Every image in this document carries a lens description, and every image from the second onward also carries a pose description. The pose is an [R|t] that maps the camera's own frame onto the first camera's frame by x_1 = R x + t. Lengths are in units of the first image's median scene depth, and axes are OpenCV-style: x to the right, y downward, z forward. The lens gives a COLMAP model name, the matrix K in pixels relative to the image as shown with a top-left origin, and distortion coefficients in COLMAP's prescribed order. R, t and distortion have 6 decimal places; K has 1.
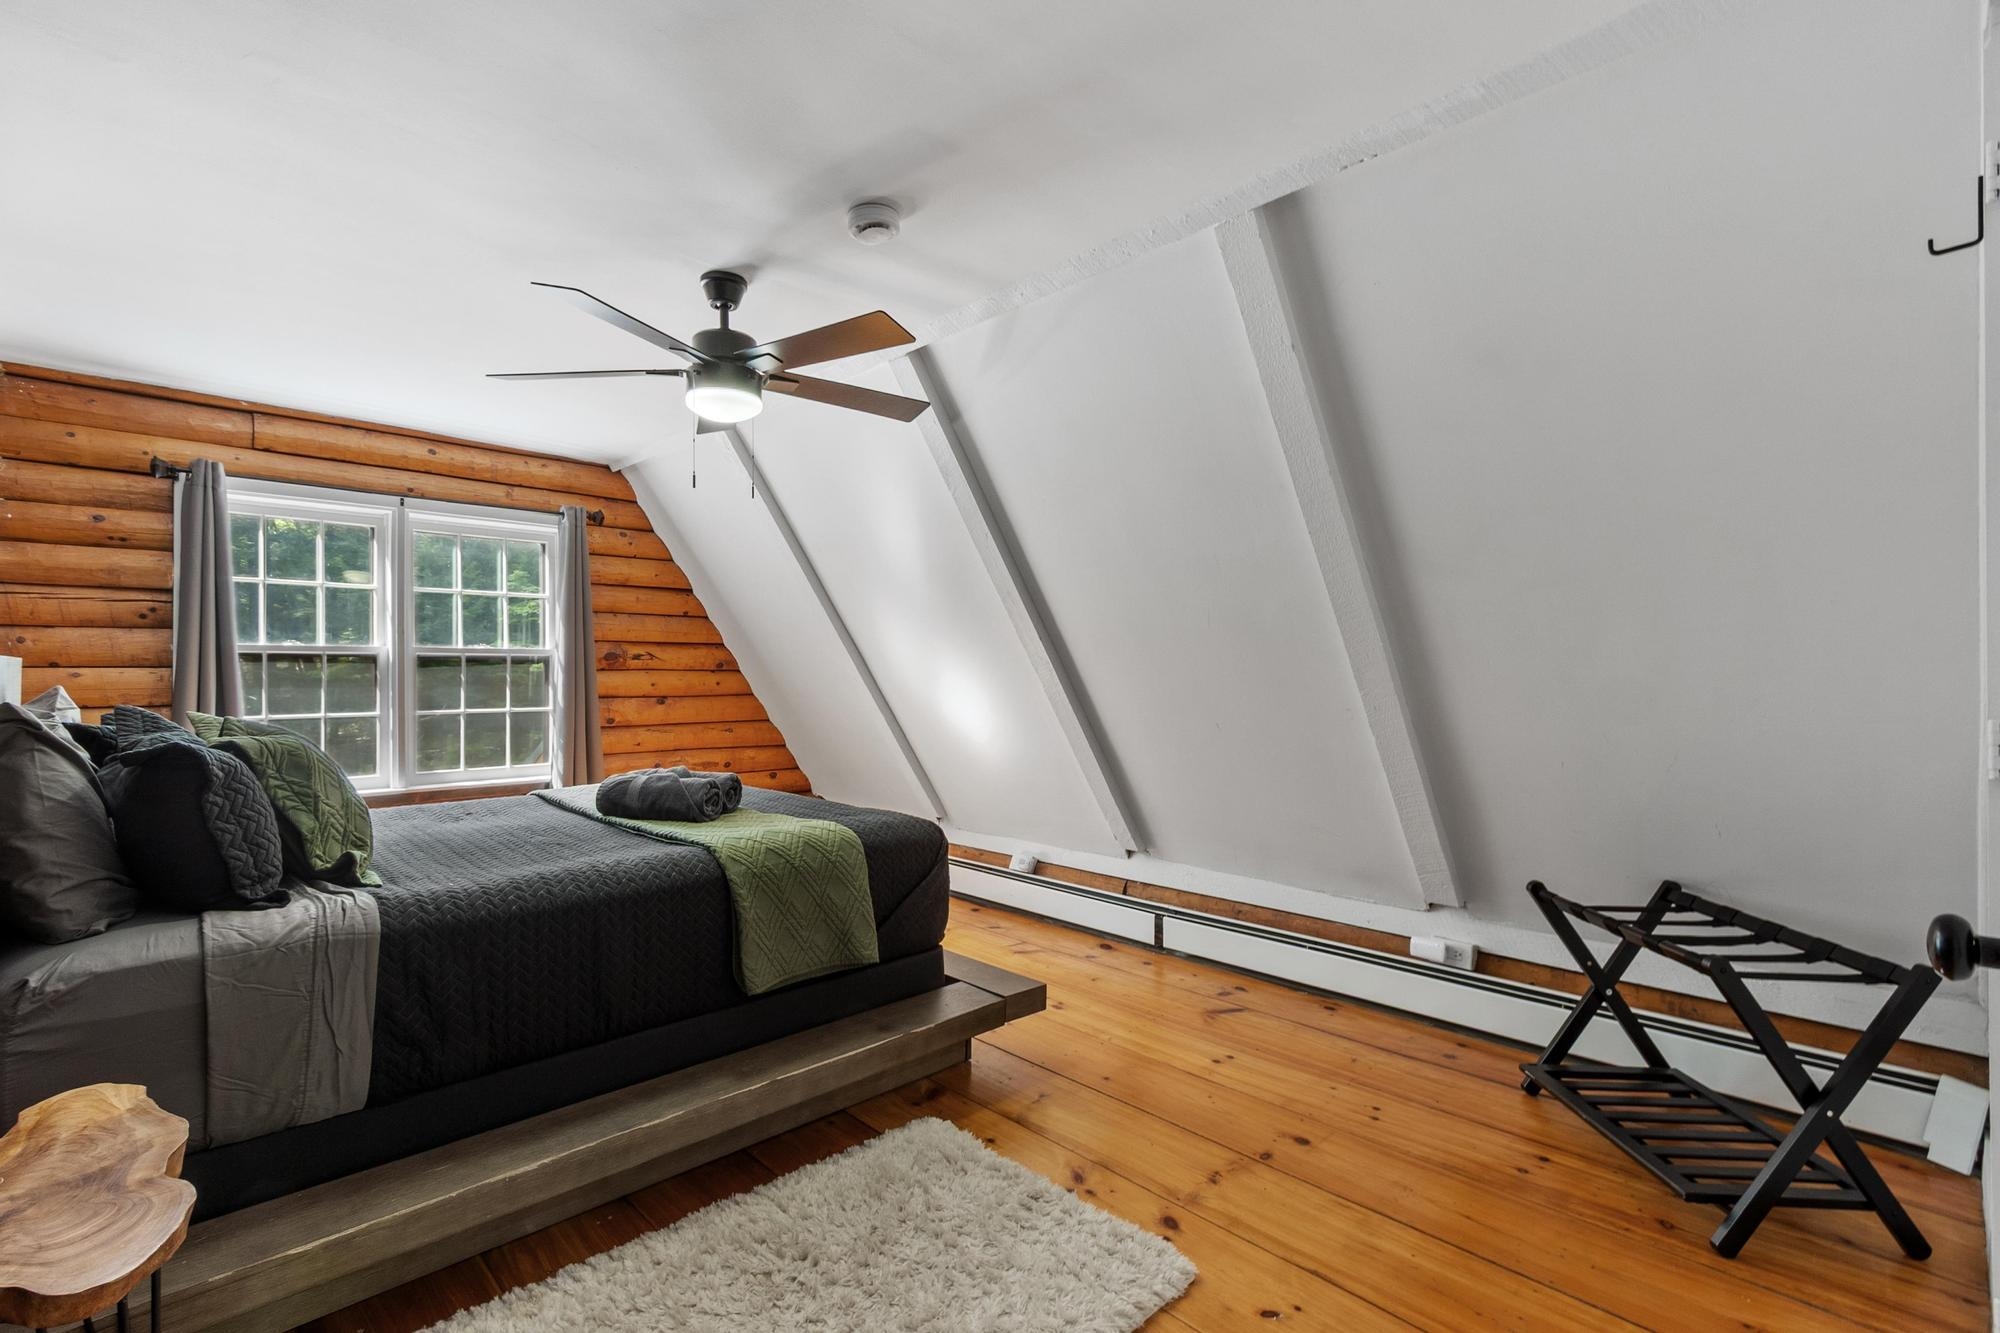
lens RADIAL K [[884.4, 0, 952.9], [0, 884.4, 673.1], [0, 0, 1]] dist [0.001235, -0.000138]
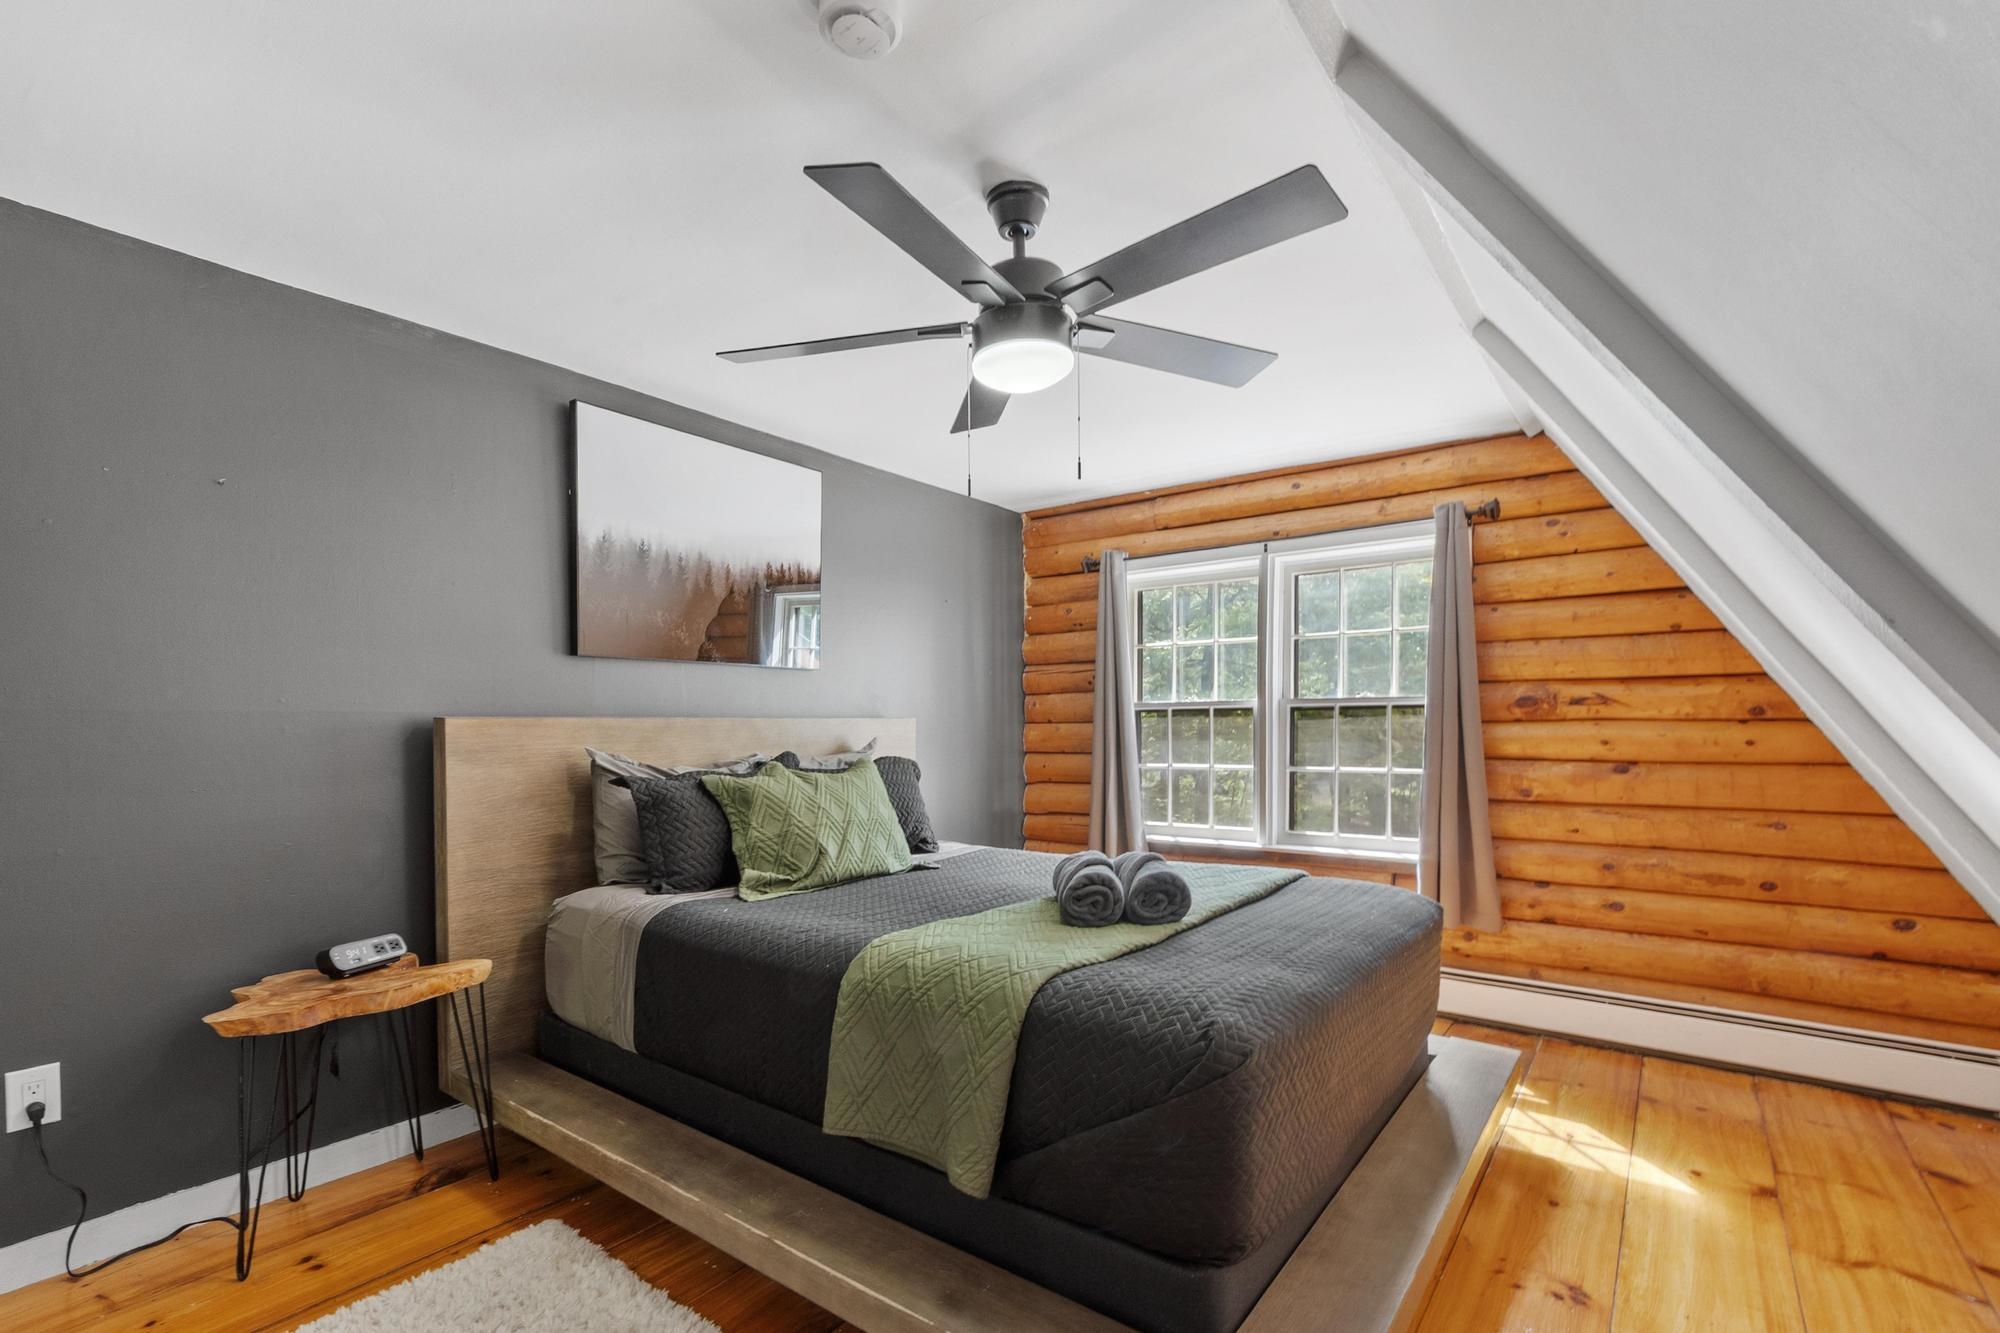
lens RADIAL K [[908.9, 0, 951.3], [0, 908.9, 751.5], [0, 0, 1]] dist [0.000297, -0.000048]
pose [[0.153684, 0.027026, -0.987750, 0.277639], [0.004704, 0.999595, 0.028082, -0.001717], [0.988109, -0.008962, 0.153494, 0.463859]]
